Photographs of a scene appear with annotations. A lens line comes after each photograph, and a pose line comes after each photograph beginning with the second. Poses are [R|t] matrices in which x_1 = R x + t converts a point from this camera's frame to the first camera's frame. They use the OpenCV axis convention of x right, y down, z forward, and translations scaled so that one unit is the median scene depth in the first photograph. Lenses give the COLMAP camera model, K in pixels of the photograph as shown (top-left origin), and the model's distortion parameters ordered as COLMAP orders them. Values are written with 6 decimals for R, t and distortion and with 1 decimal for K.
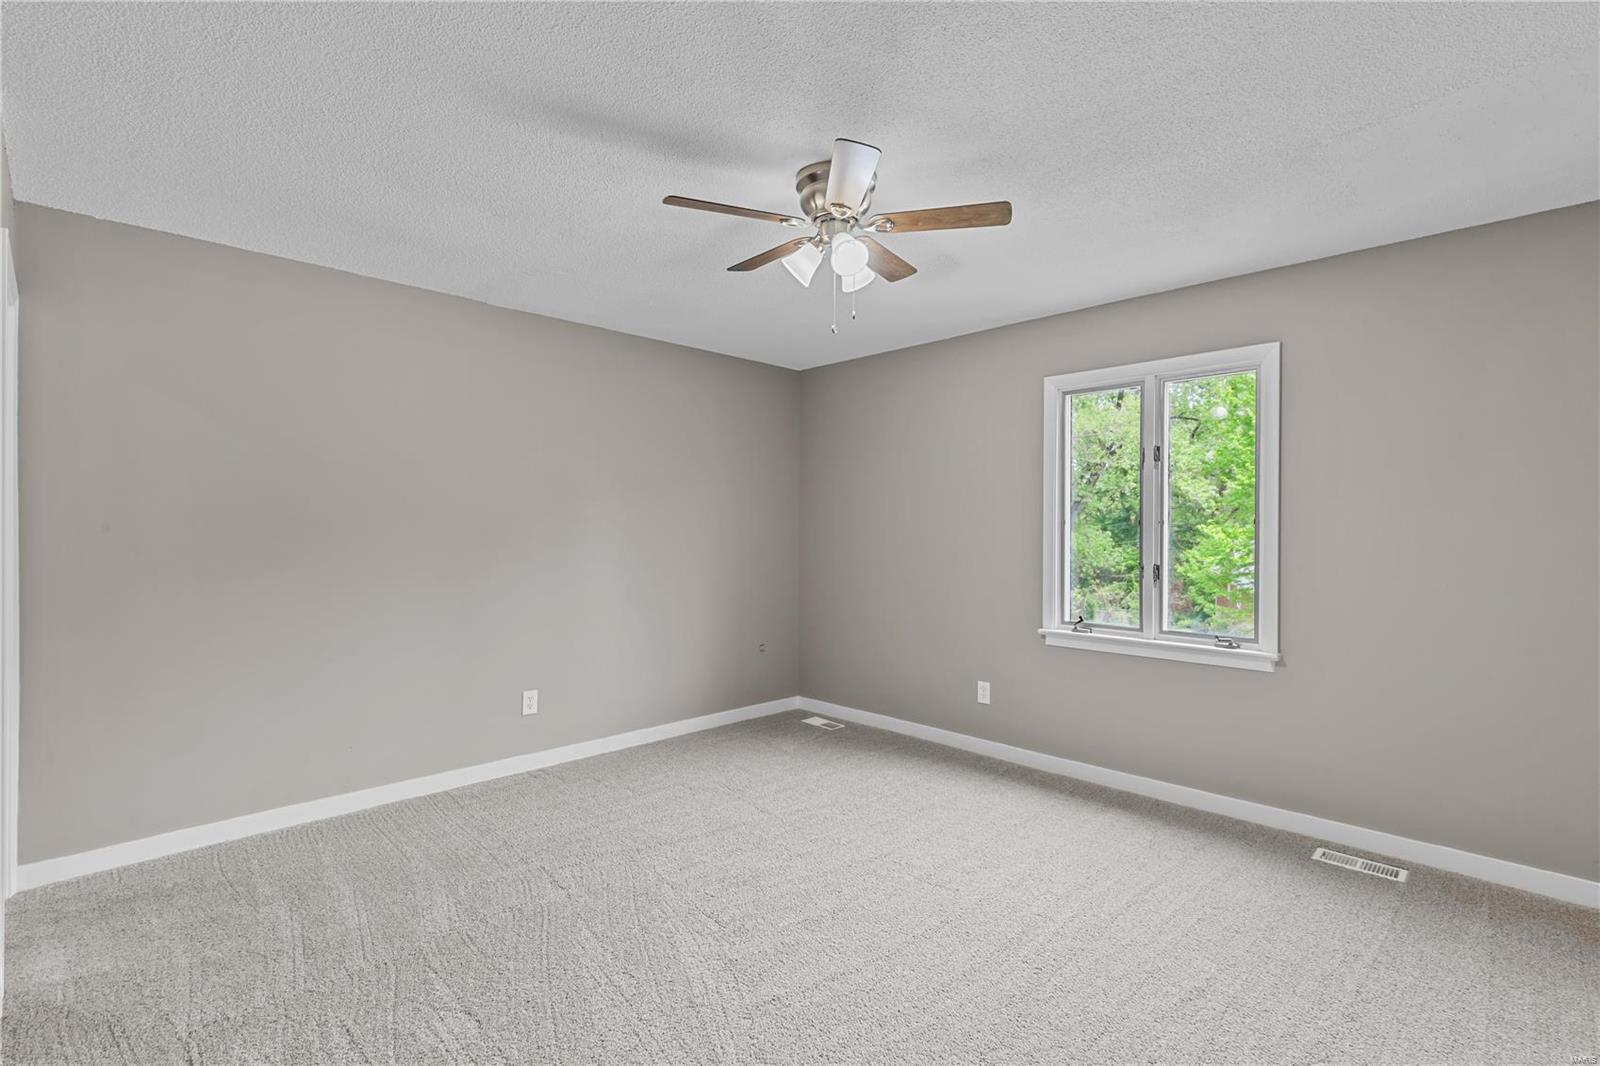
lens RADIAL K [[732.4, 0, 811.0], [0, 732.4, 542.5], [0, 0, 1]] dist [0.003387, 0.000466]
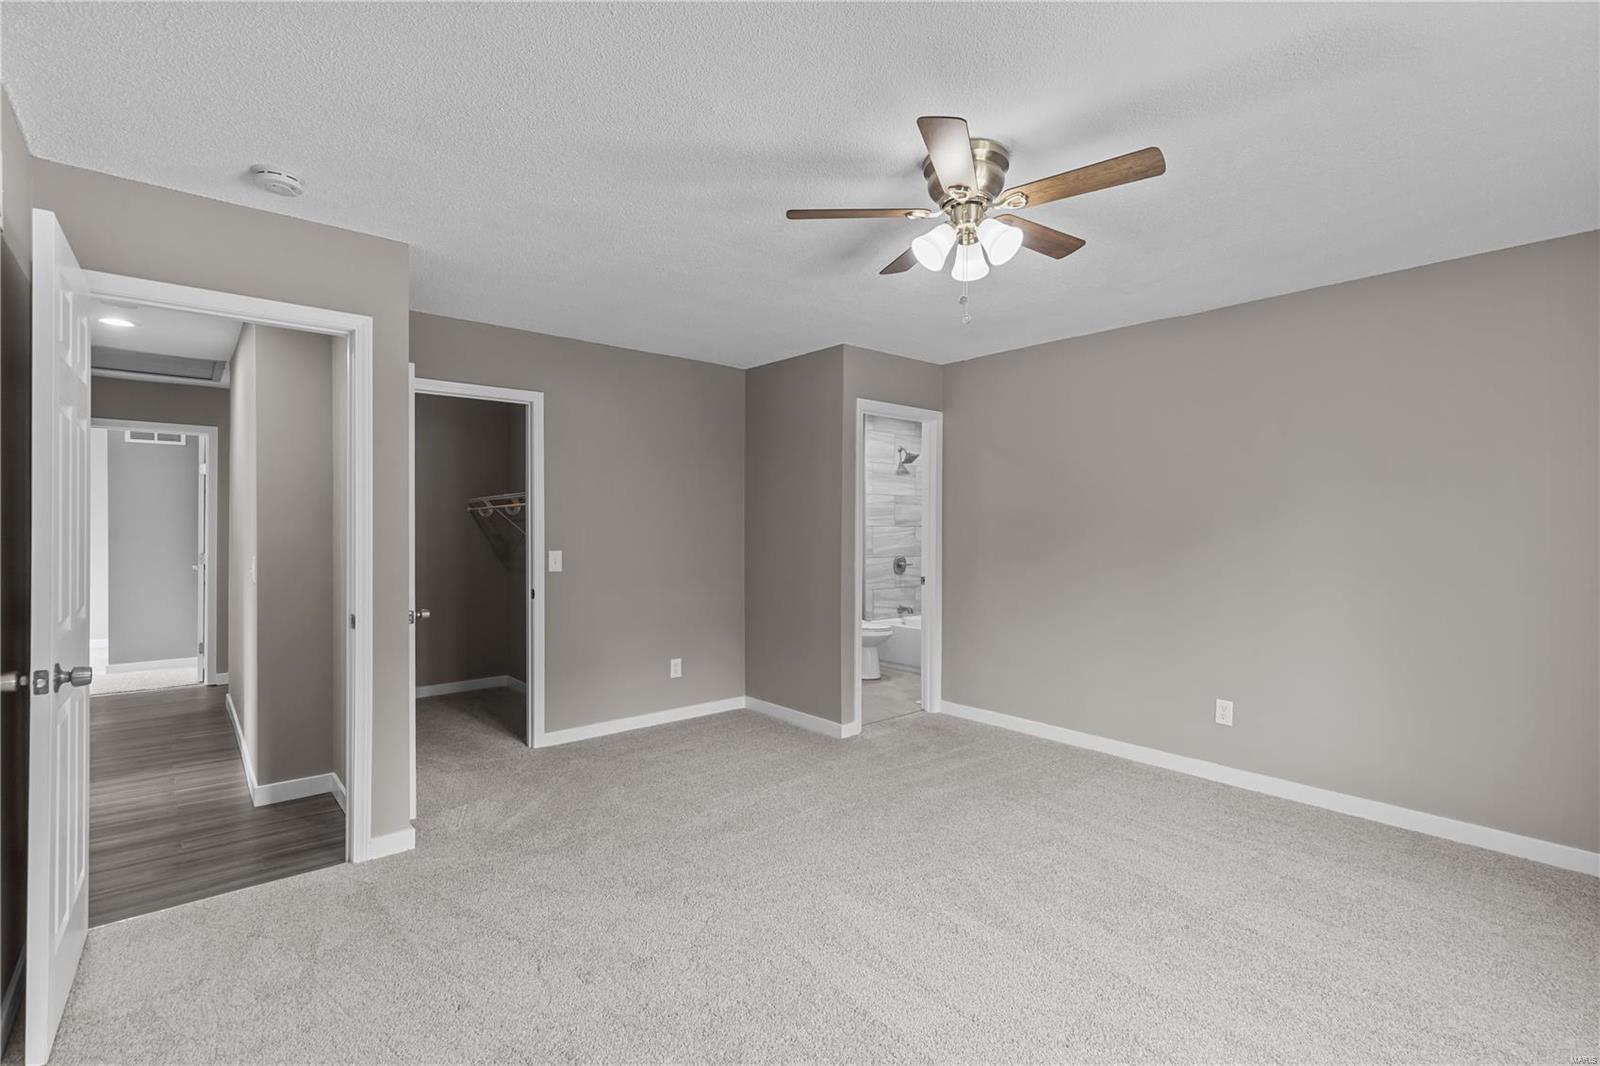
lens RADIAL K [[732.4, 0, 811.0], [0, 732.4, 542.5], [0, 0, 1]] dist [0.003387, 0.000466]
pose [[-0.074189, 0.022449, -0.996992, 0.650668], [-0.016443, 0.999583, 0.023731, -0.019834], [0.997109, 0.018155, -0.073789, 0.559352]]
